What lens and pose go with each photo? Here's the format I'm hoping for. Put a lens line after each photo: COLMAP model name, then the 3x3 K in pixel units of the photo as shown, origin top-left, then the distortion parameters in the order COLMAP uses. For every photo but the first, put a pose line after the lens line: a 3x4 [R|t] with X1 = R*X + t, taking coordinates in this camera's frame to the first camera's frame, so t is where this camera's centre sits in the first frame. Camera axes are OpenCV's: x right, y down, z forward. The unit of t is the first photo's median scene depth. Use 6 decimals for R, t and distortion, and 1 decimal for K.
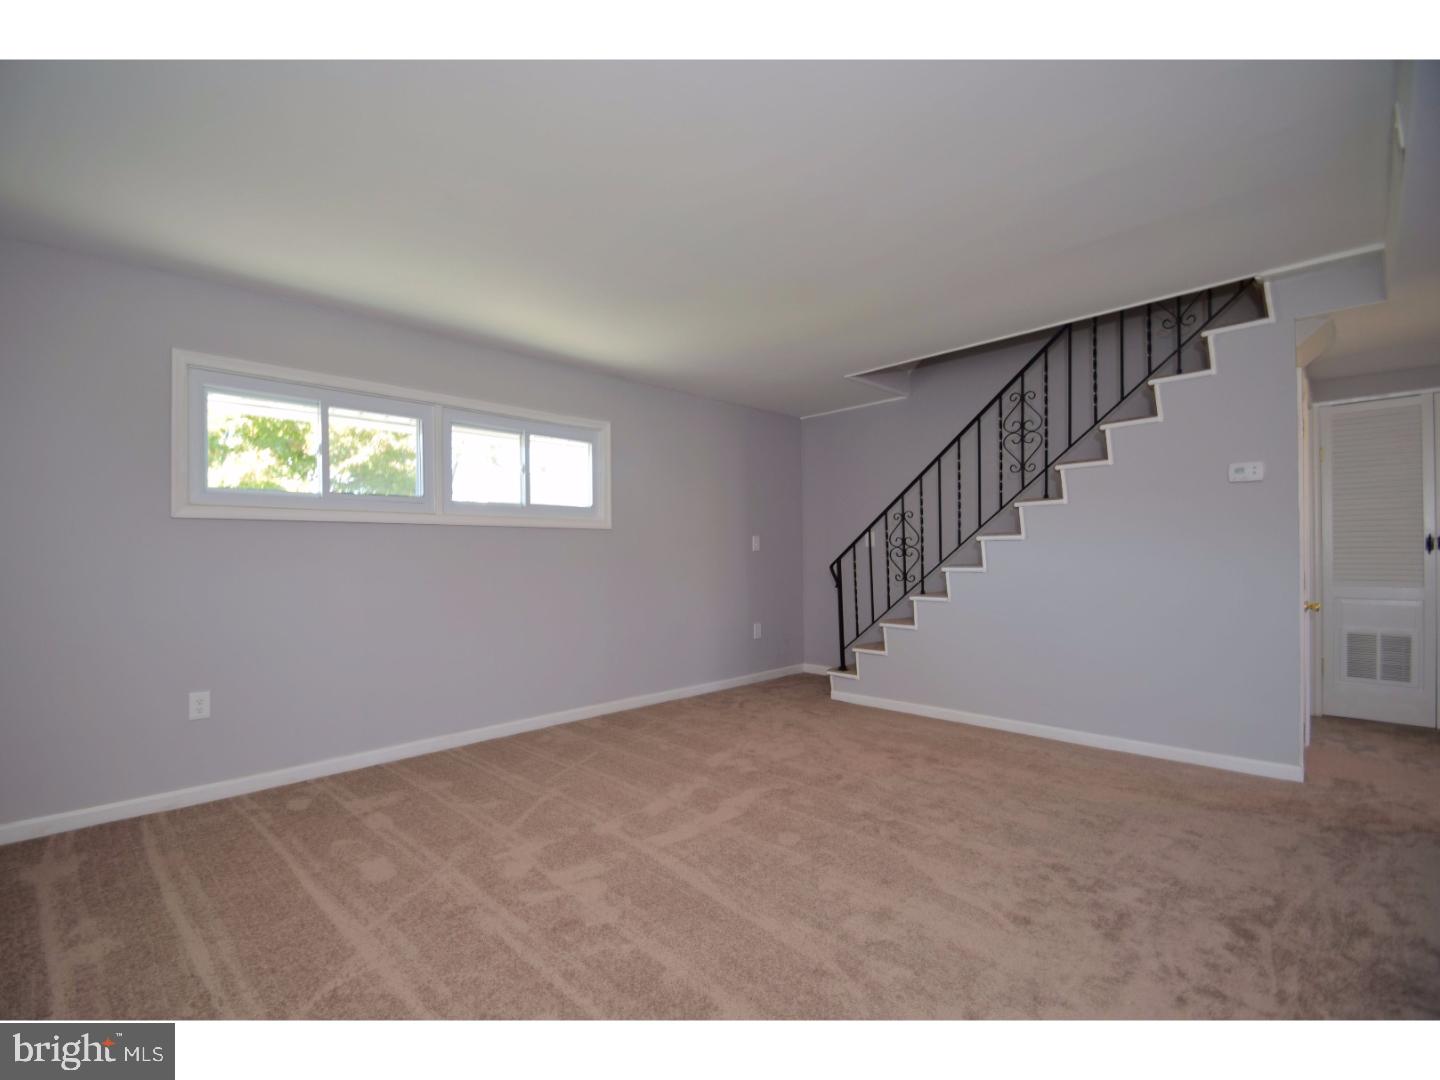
lens RADIAL K [[642.7, 0, 716.9], [0, 642.7, 548.1], [0, 0, 1]] dist [-0.001845, -0.000200]
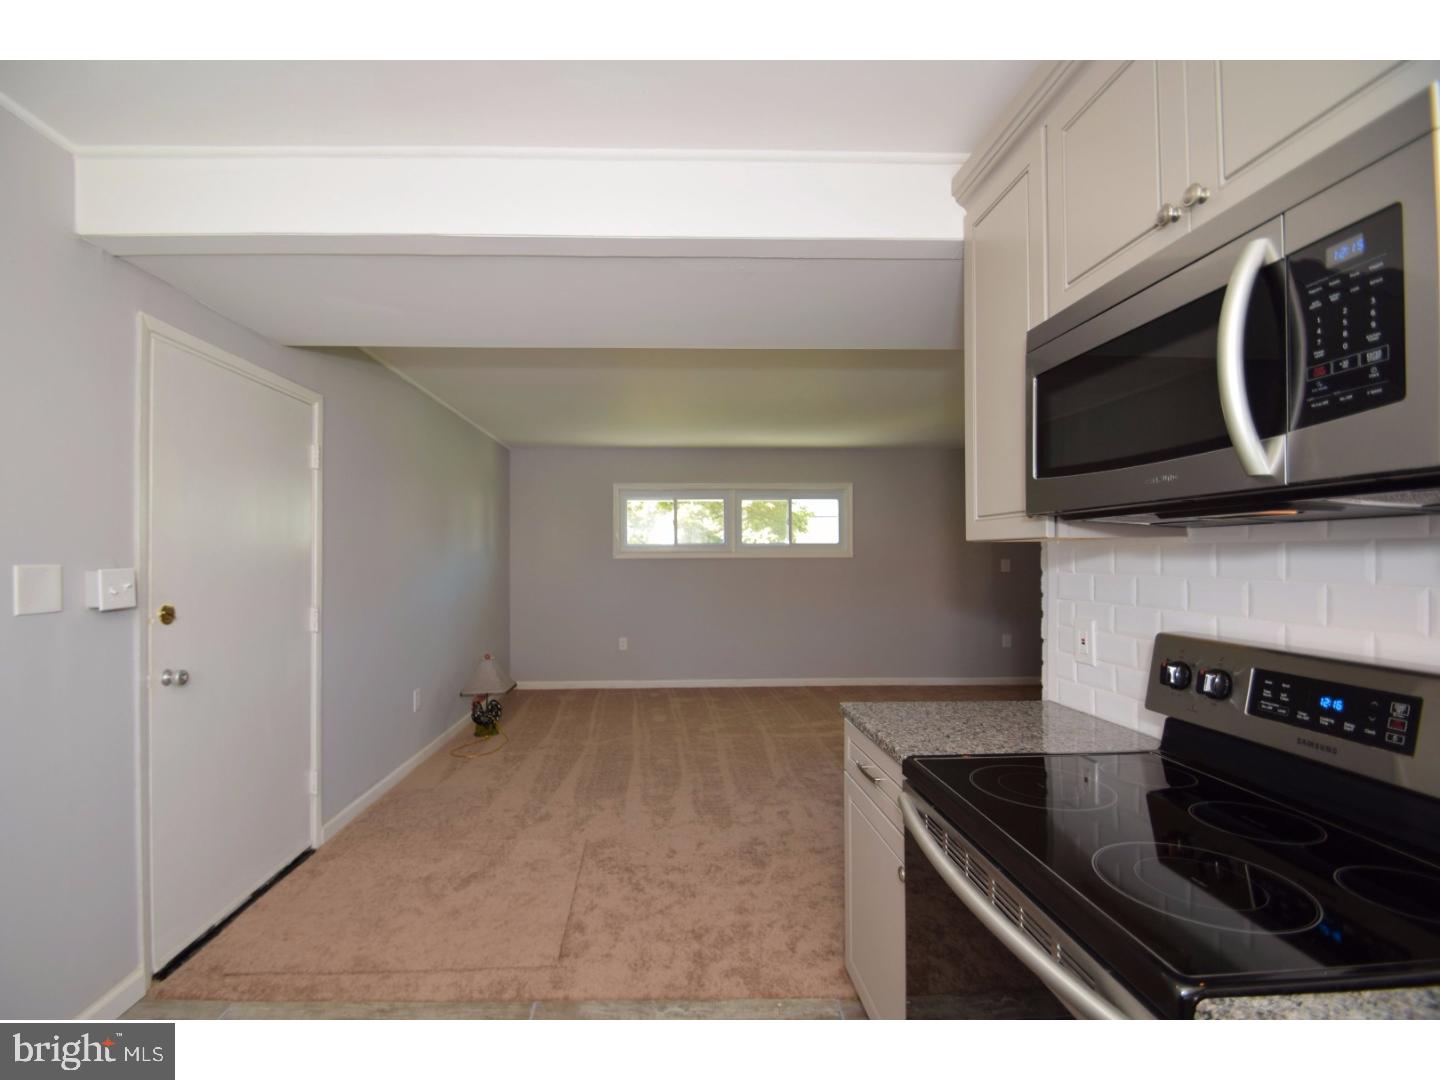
lens RADIAL K [[642.7, 0, 716.9], [0, 642.7, 548.1], [0, 0, 1]] dist [-0.001845, -0.000200]
pose [[0.783832, 0.004744, -0.620955, 0.666855], [-0.000828, 0.999978, 0.006596, -0.082769], [0.620972, -0.004656, 0.783819, -0.428859]]
